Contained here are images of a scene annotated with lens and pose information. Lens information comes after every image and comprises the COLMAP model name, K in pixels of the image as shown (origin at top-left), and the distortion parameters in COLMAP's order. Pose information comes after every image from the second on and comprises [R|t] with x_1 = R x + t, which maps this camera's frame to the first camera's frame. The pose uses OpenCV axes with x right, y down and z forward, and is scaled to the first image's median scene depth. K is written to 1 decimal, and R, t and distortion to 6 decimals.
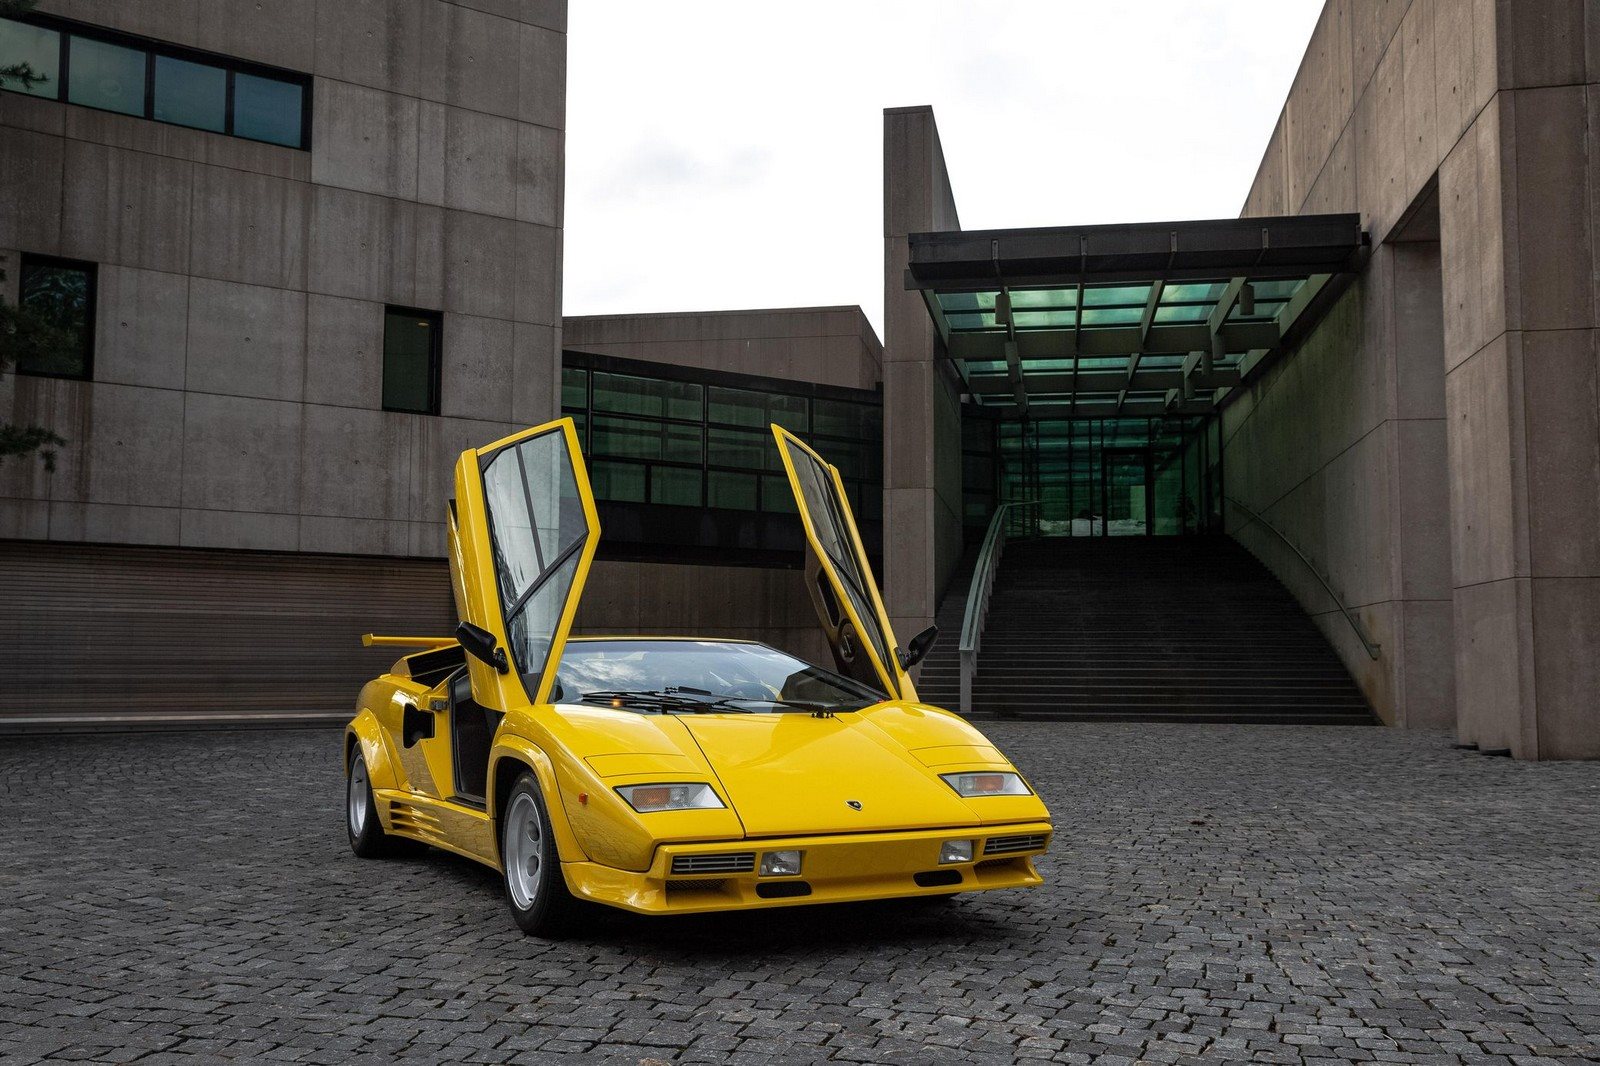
lens RADIAL K [[1524.6, 0, 795.3], [0, 1524.6, 536.1], [0, 0, 1]] dist [-0.034459, 0.119070]
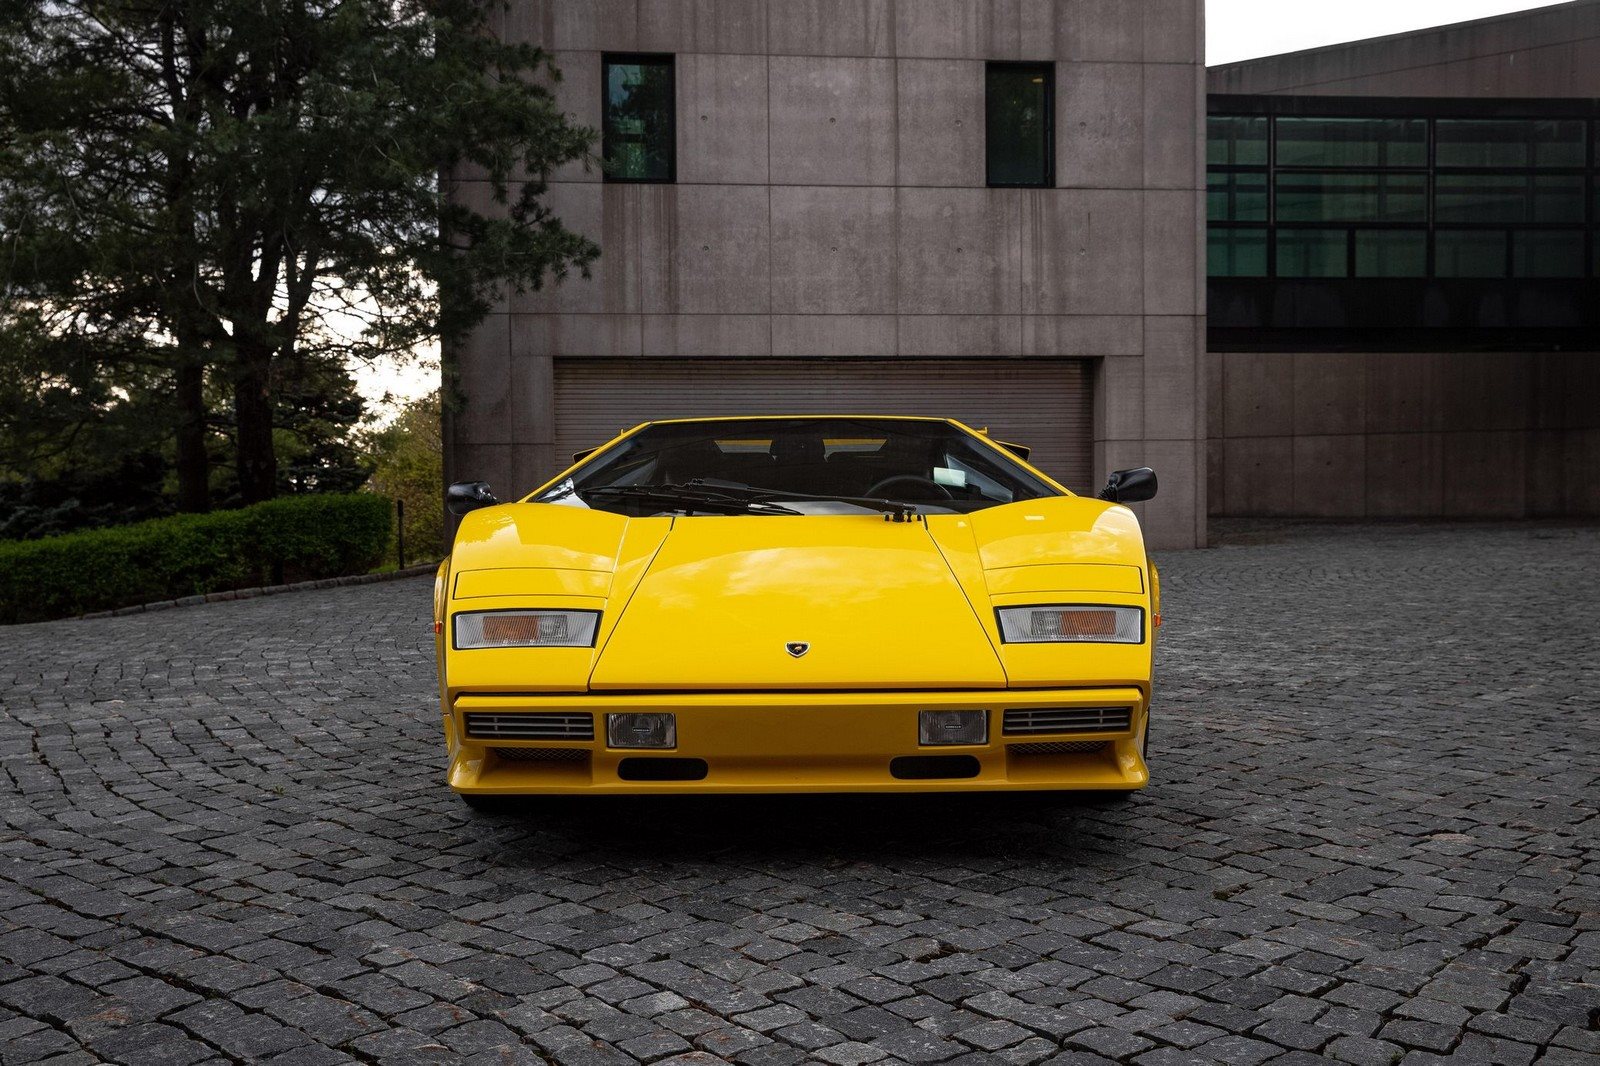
lens RADIAL K [[1697.1, 0, 802.2], [0, 1697.1, 530.6], [0, 0, 1]] dist [0.024204, 0.061749]
pose [[0.884599, -0.000022, -0.466353, 0.089883], [0.050903, 0.994030, 0.096507, 0.013153], [0.463567, -0.109109, 0.879319, 0.086041]]
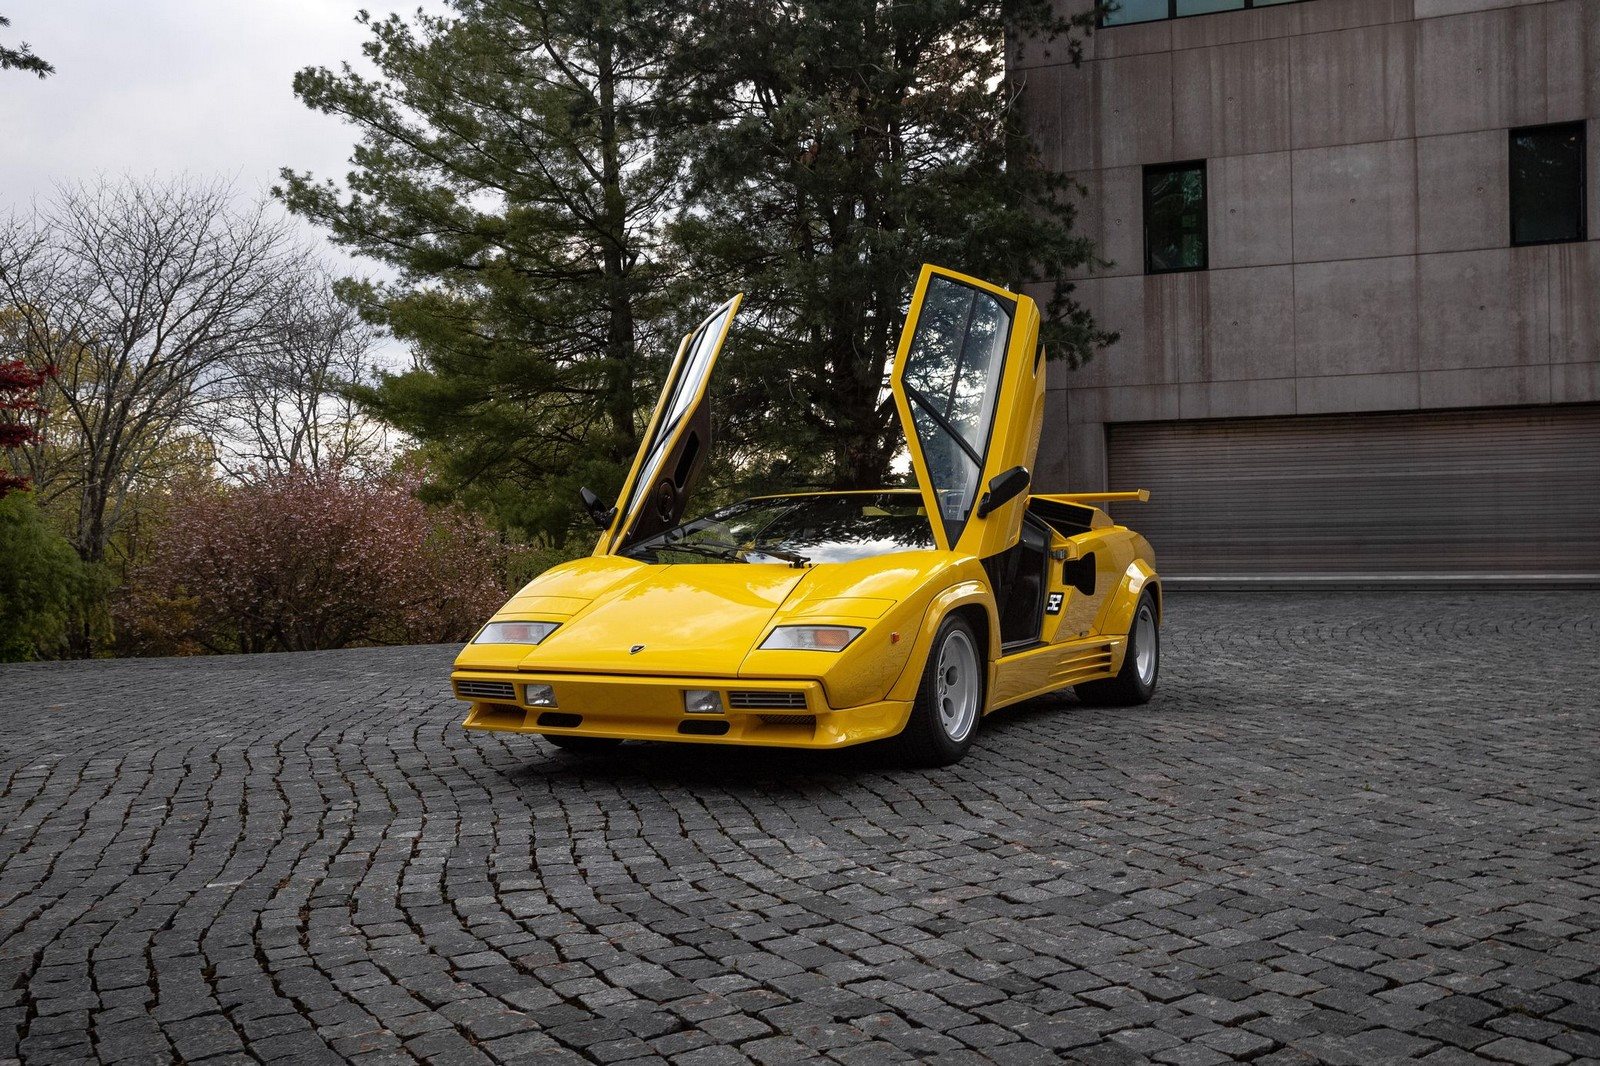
lens RADIAL K [[1496.3, 0, 800.1], [0, 1496.3, 535.5], [0, 0, 1]] dist [-0.033993, 0.122143]
pose [[0.581471, -0.015682, -0.813416, 0.219794], [0.086645, 0.995322, 0.042749, 0.015544], [0.808940, -0.095336, 0.580109, 0.119401]]
